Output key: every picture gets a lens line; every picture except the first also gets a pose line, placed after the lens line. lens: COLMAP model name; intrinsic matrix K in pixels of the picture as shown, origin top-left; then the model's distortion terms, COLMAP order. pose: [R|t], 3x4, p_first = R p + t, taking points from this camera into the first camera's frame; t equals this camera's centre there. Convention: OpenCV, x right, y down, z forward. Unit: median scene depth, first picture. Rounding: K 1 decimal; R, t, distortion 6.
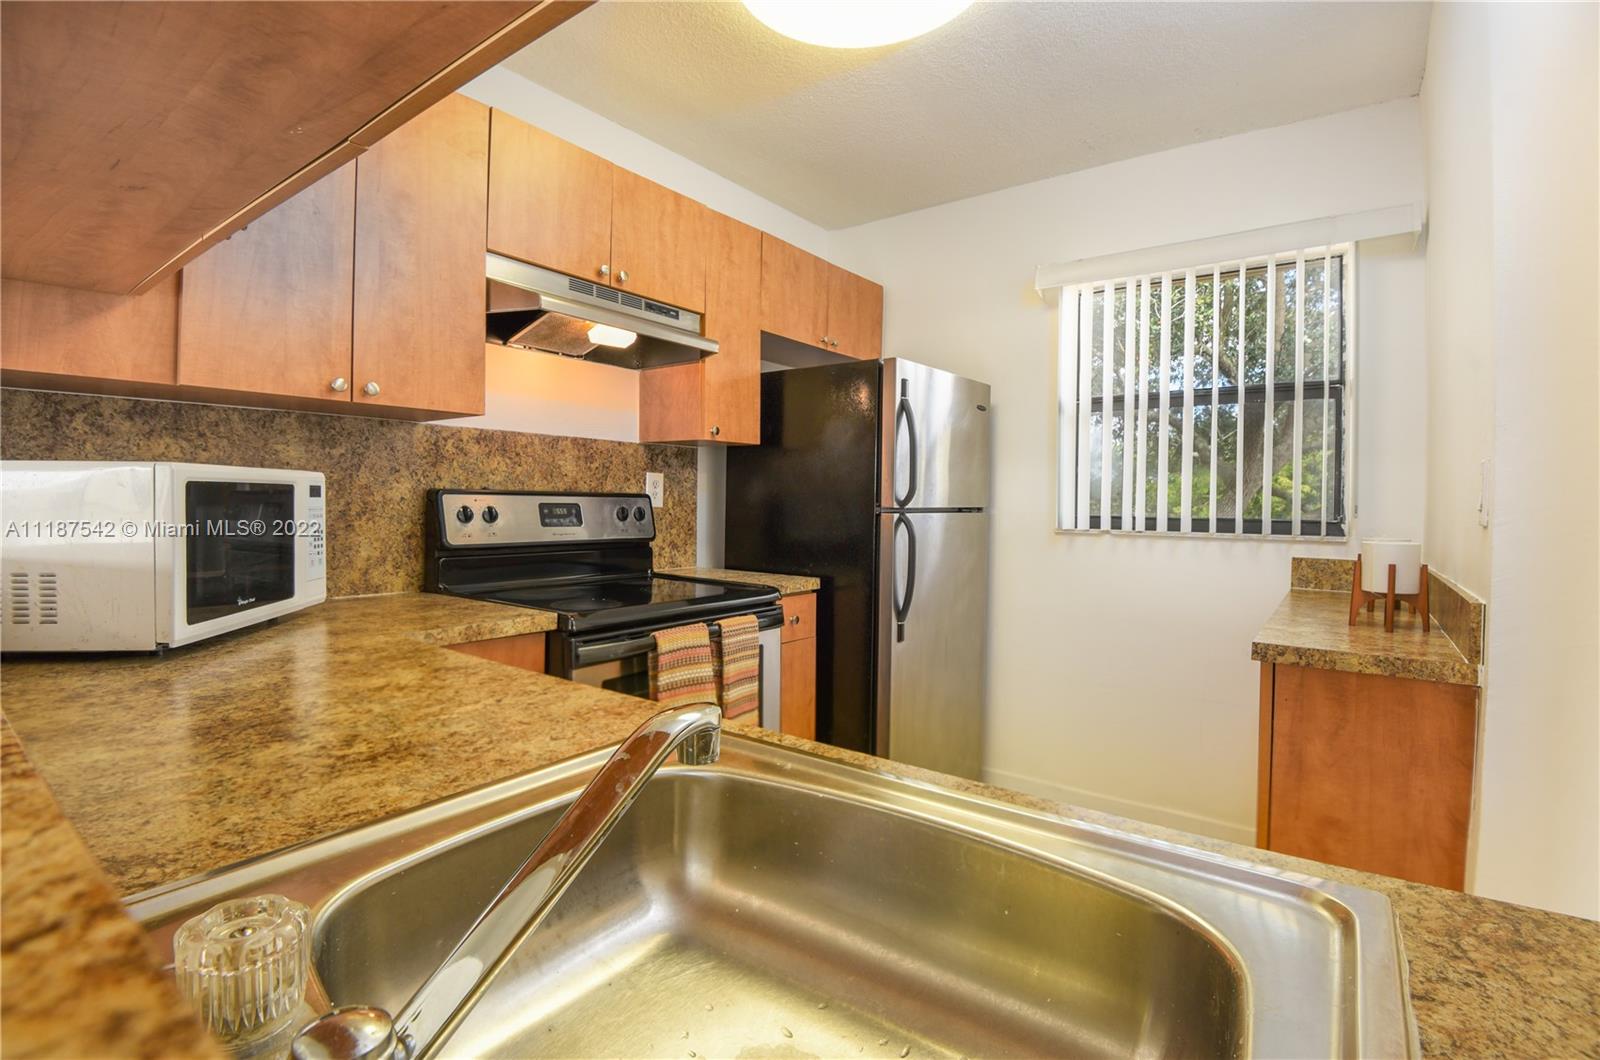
lens RADIAL K [[748.4, 0, 792.9], [0, 748.4, 521.8], [0, 0, 1]] dist [-0.001445, -0.023691]
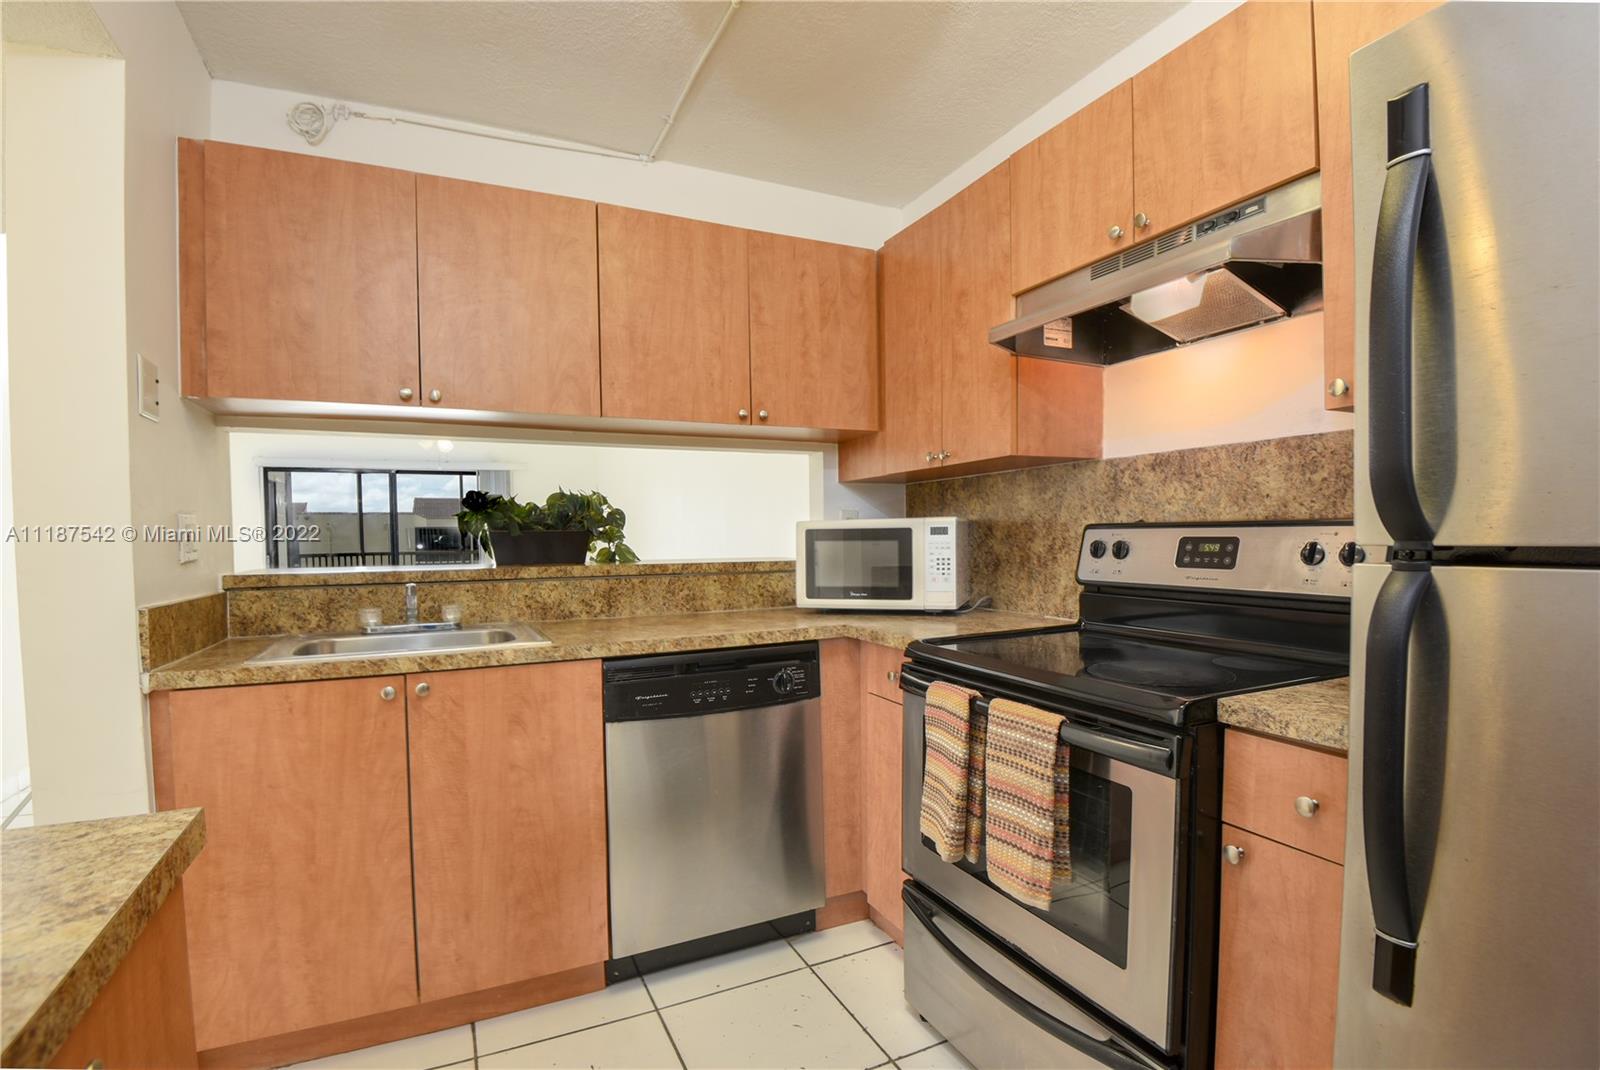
lens RADIAL K [[753.0, 0, 803.2], [0, 753.0, 570.2], [0, 0, 1]] dist [-0.003477, -0.000574]
pose [[-0.457301, 0.033995, -0.888662, 0.580964], [-0.017234, 0.998743, 0.047074, -0.021645], [0.889145, 0.036842, -0.456141, 1.063864]]
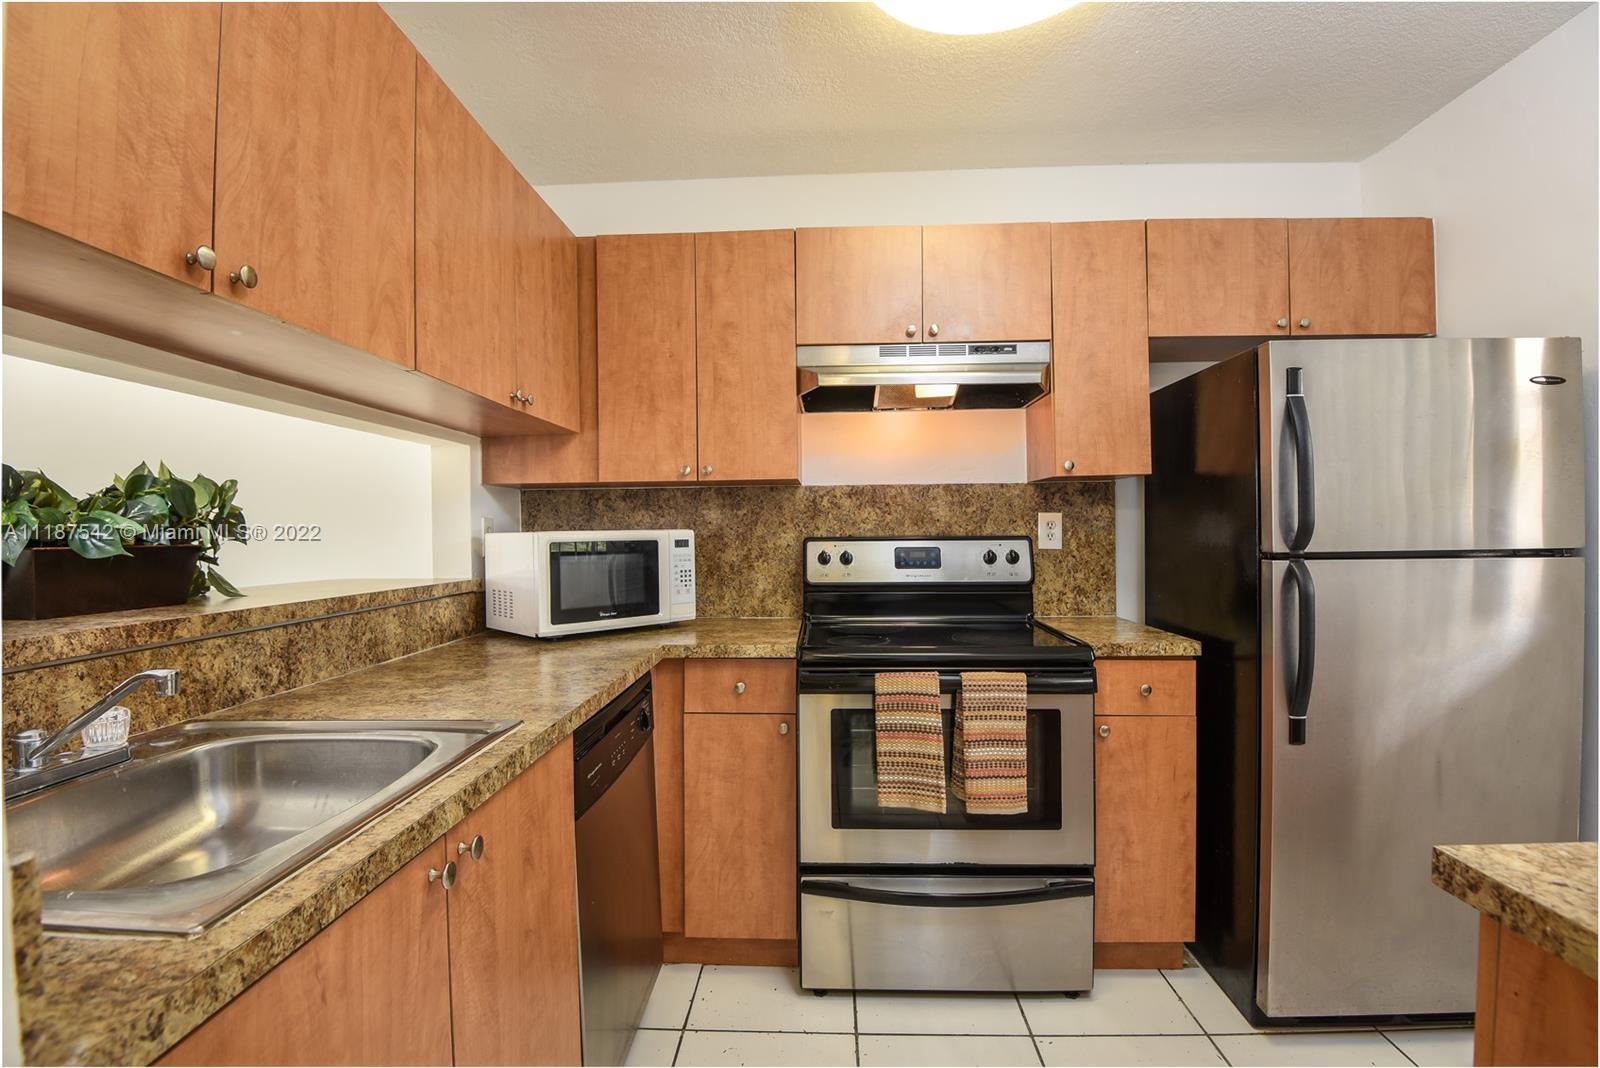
lens RADIAL K [[747.6, 0, 790.1], [0, 747.6, 540.1], [0, 0, 1]] dist [-0.002377, -0.000199]
pose [[0.565264, -0.009486, -0.824855, 0.517758], [-0.004916, 0.999877, -0.014868, -0.019664], [0.824895, 0.012459, 0.565148, 0.253740]]
